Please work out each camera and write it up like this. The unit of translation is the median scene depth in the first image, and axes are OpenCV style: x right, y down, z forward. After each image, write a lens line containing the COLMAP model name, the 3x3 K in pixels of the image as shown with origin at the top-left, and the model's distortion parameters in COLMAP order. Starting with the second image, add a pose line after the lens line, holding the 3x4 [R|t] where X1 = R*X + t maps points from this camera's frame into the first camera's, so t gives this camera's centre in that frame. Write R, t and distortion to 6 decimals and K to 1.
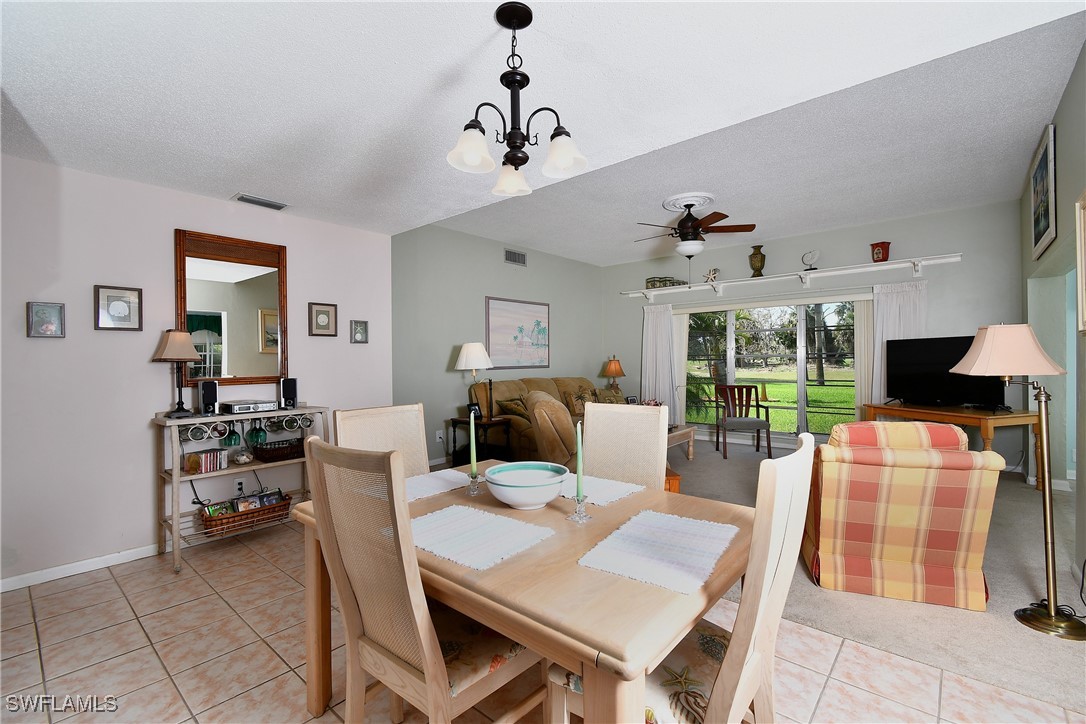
lens RADIAL K [[476.9, 0, 549.8], [0, 476.9, 359.9], [0, 0, 1]] dist [-0.002677, 0.000780]
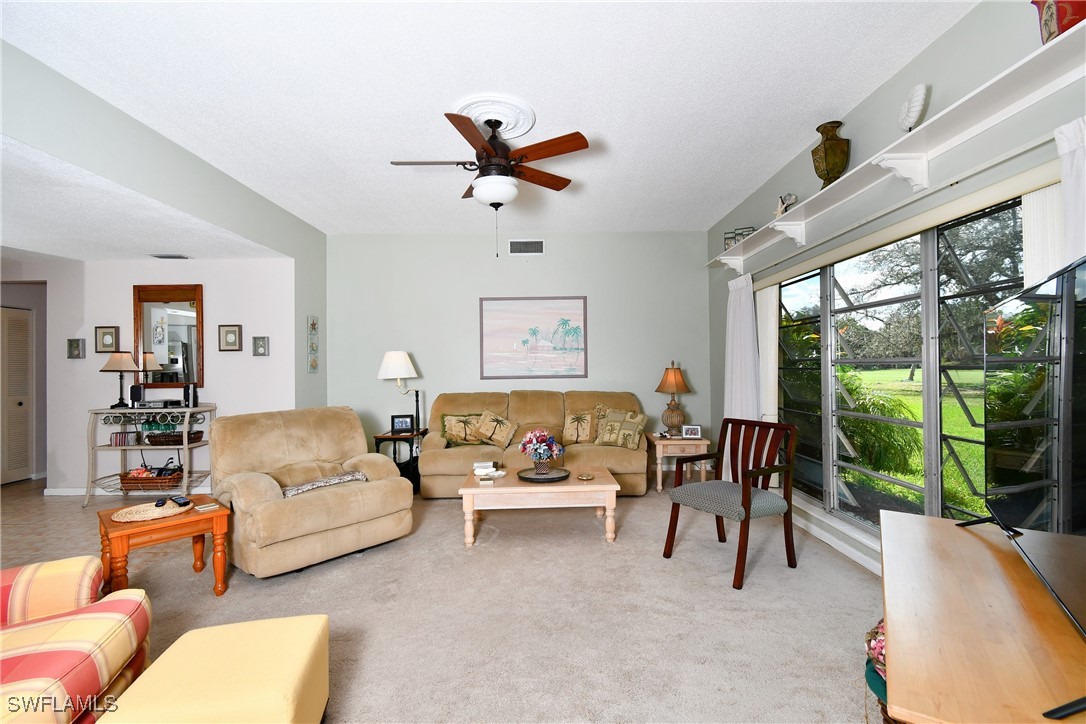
lens RADIAL K [[476.9, 0, 547.6], [0, 476.9, 359.8], [0, 0, 1]] dist [-0.002677, 0.000780]
pose [[0.654222, -0.008453, -0.756255, 0.628058], [0.004366, 0.999963, -0.007400, -0.008962], [0.756290, 0.001539, 0.654235, 0.505148]]
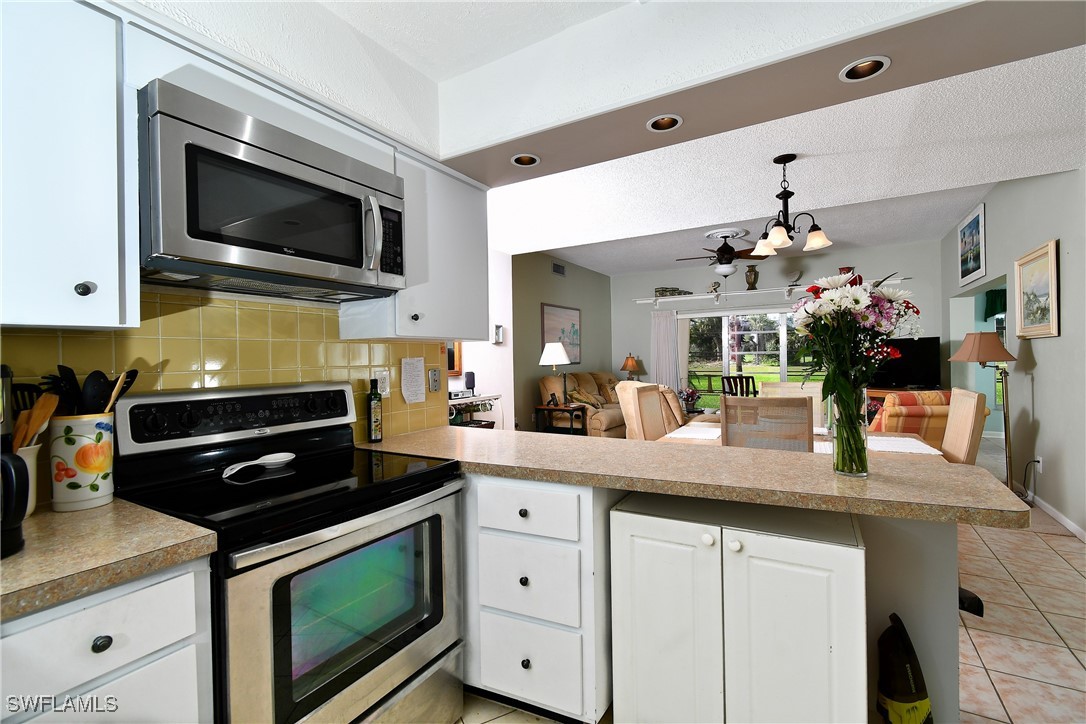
lens RADIAL K [[477.5, 0, 541.5], [0, 477.5, 357.3], [0, 0, 1]] dist [-0.011018, 0.000003]
pose [[0.987488, -0.005496, 0.157598, -0.318257], [0.006134, 0.999975, -0.003562, 0.004711], [-0.157574, 0.004484, 0.987497, -0.155924]]
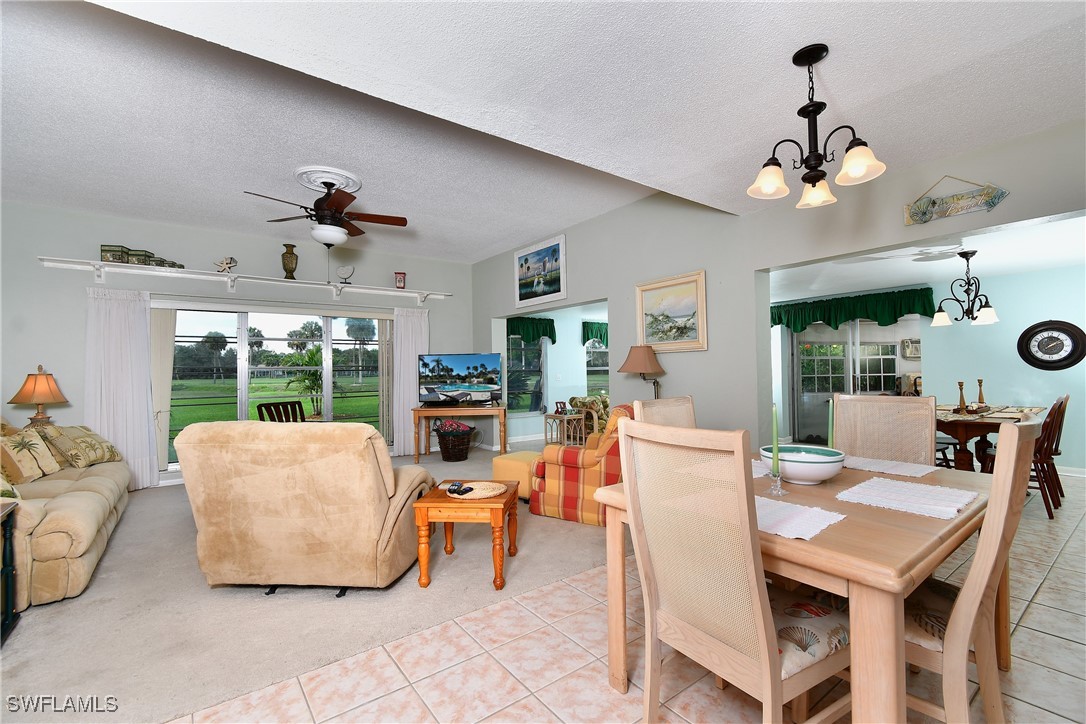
lens RADIAL K [[476.9, 0, 543.0], [0, 476.9, 361.1], [0, 0, 1]] dist [-0.002677, 0.000780]
pose [[0.212559, 0.026066, 0.976800, -0.338772], [0.015577, 0.999427, -0.030060, 0.012841], [-0.977024, 0.021605, 0.212031, 0.362997]]
